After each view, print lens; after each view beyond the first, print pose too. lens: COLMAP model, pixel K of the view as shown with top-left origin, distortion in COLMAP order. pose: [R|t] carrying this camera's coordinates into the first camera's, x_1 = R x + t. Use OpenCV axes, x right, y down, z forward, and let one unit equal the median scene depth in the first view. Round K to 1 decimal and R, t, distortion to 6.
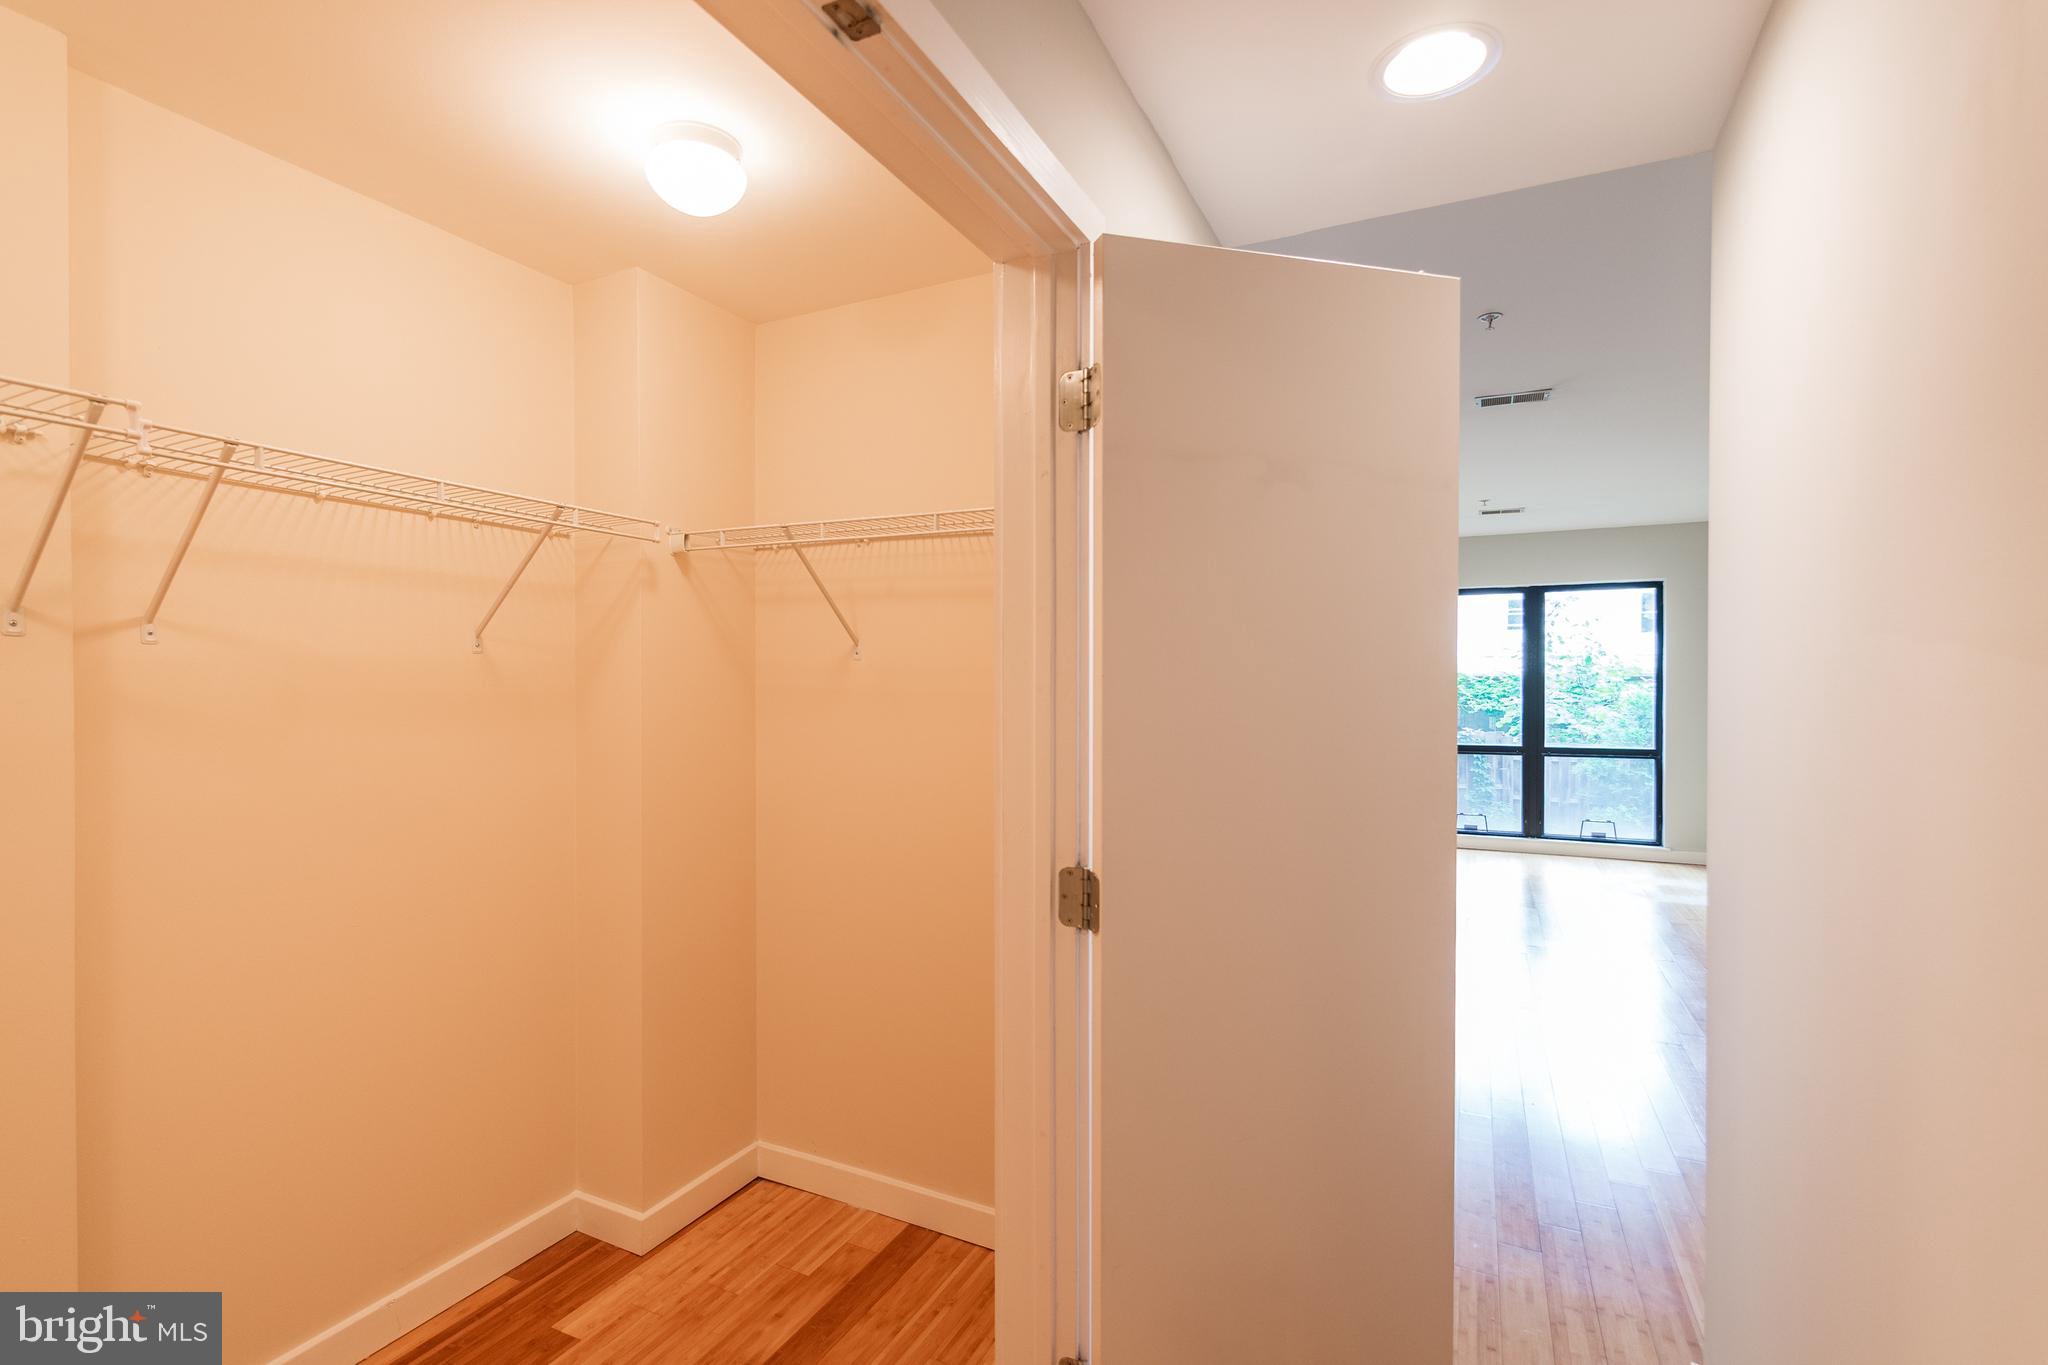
lens RADIAL K [[954.1, 0, 979.4], [0, 954.1, 695.1], [0, 0, 1]] dist [-0.001944, -0.000253]
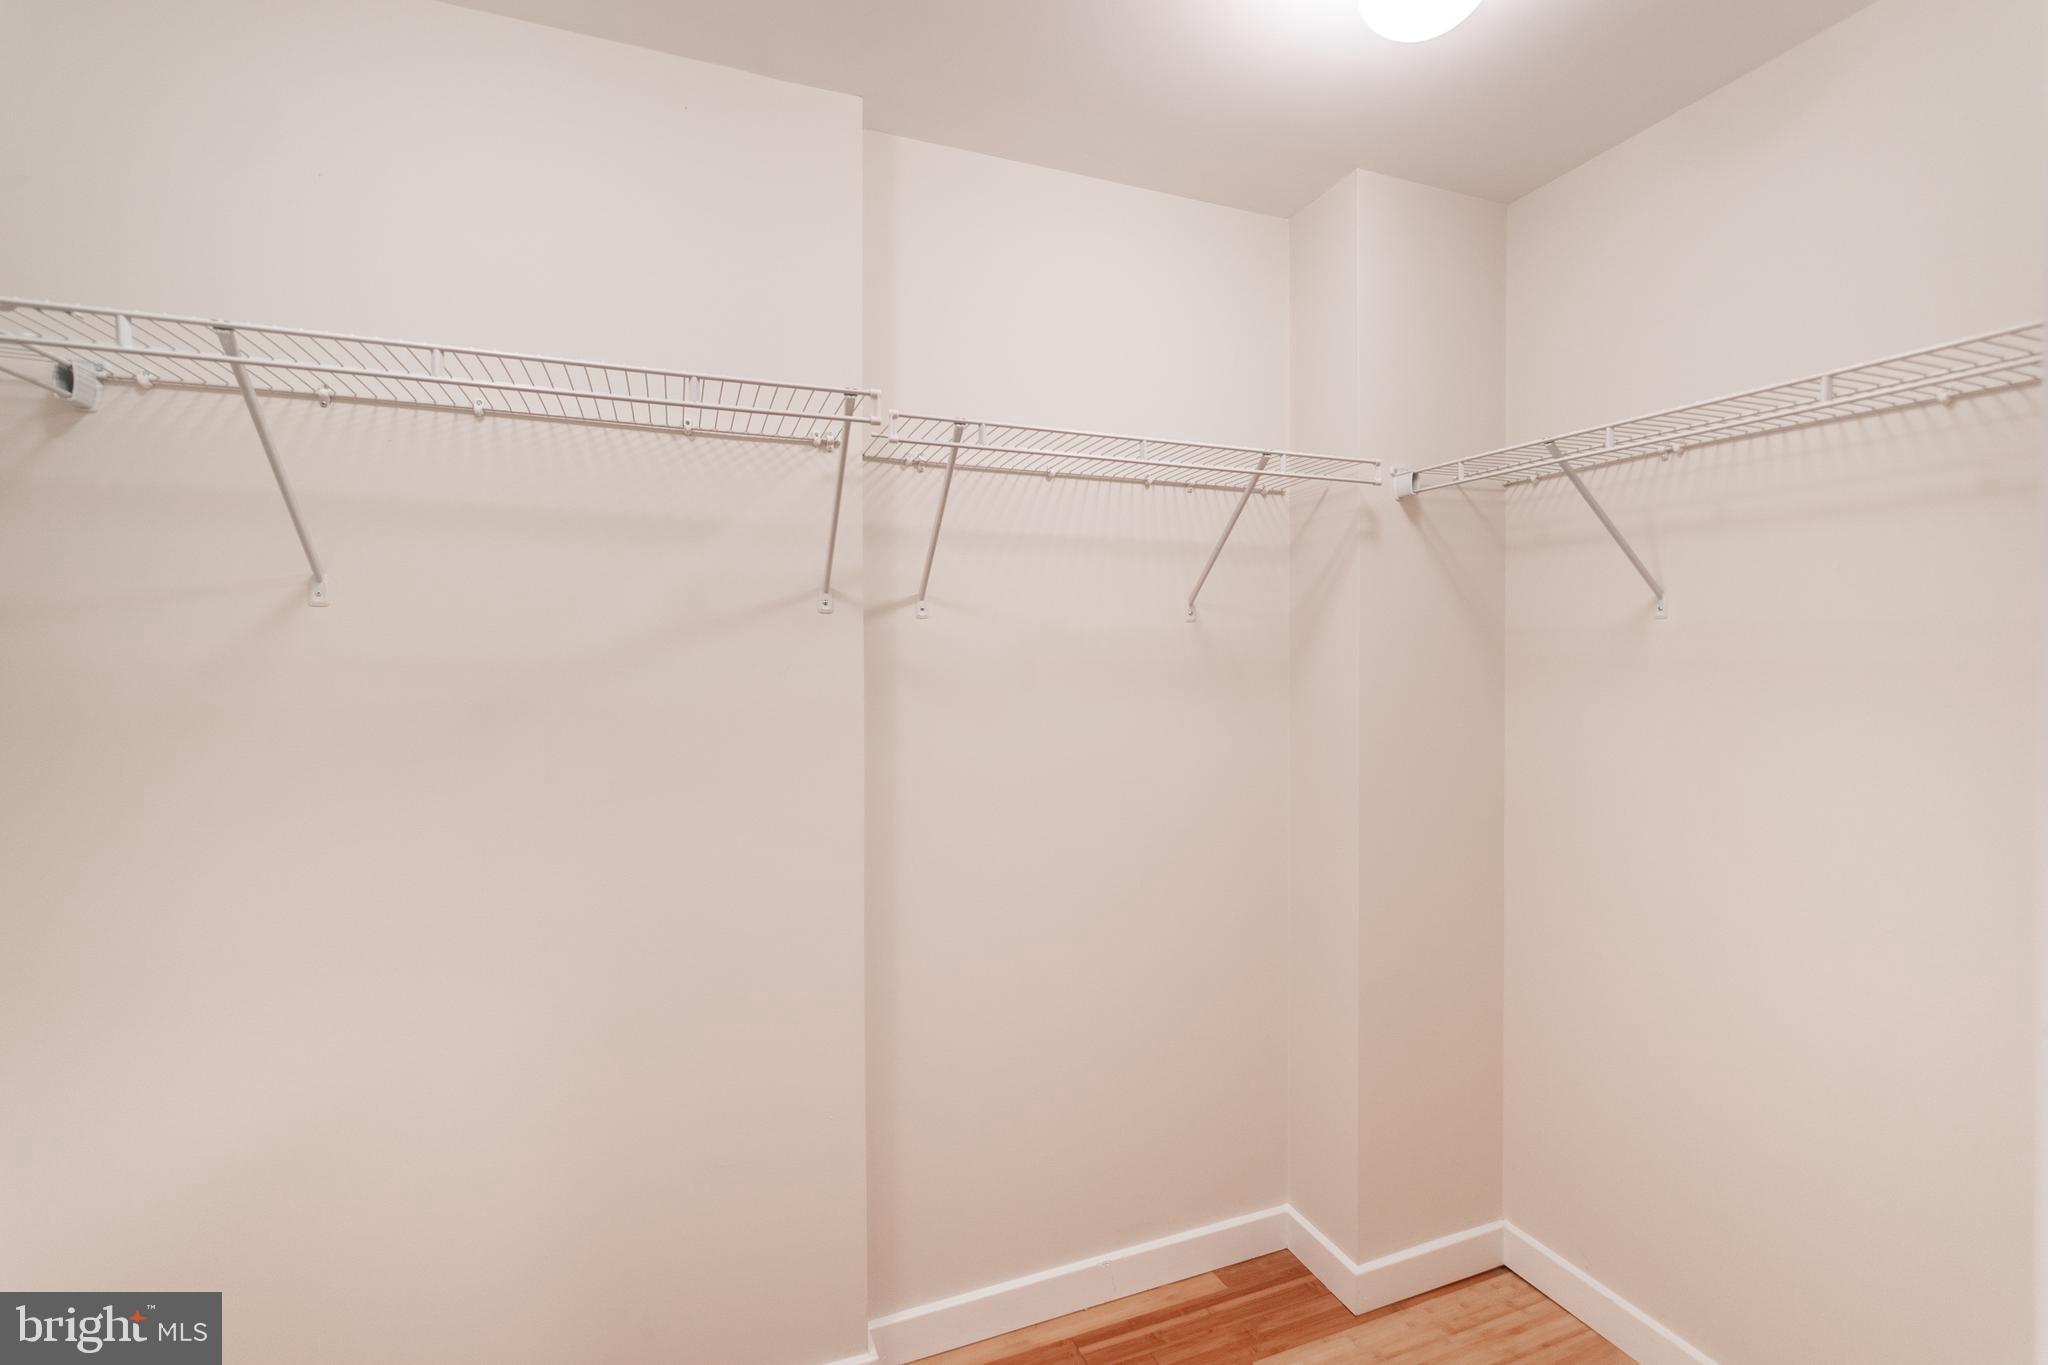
lens RADIAL K [[911.1, 0, 1031.1], [0, 911.1, 666.0], [0, 0, 1]] dist [-0.000440, -0.000037]
pose [[0.760847, 0.005462, -0.648909, -0.048702], [-0.005513, 0.999983, 0.001952, 0.000186], [0.648908, 0.002092, 0.760864, 0.190850]]
